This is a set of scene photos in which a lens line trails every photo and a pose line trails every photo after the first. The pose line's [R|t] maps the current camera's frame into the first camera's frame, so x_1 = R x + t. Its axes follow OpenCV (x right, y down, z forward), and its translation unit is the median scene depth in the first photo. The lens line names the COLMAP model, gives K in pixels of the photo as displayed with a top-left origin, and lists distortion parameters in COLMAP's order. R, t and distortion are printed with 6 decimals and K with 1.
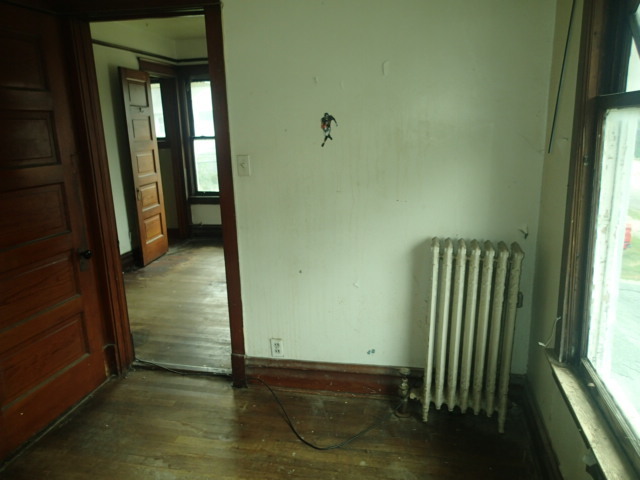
lens RADIAL K [[482.1, 0, 322.9], [0, 482.1, 239.9], [0, 0, 1]] dist [0.006719, 0.004976]
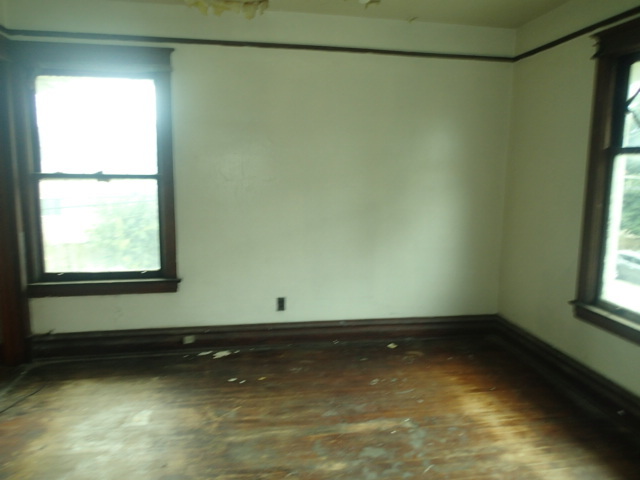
lens RADIAL K [[482.1, 0, 322.9], [0, 482.1, 239.9], [0, 0, 1]] dist [0.006719, 0.004976]
pose [[0.926299, -0.006472, 0.376733, -0.177239], [0.041773, 0.995453, -0.085609, -0.078862], [-0.374466, 0.095037, 0.922357, 0.382524]]
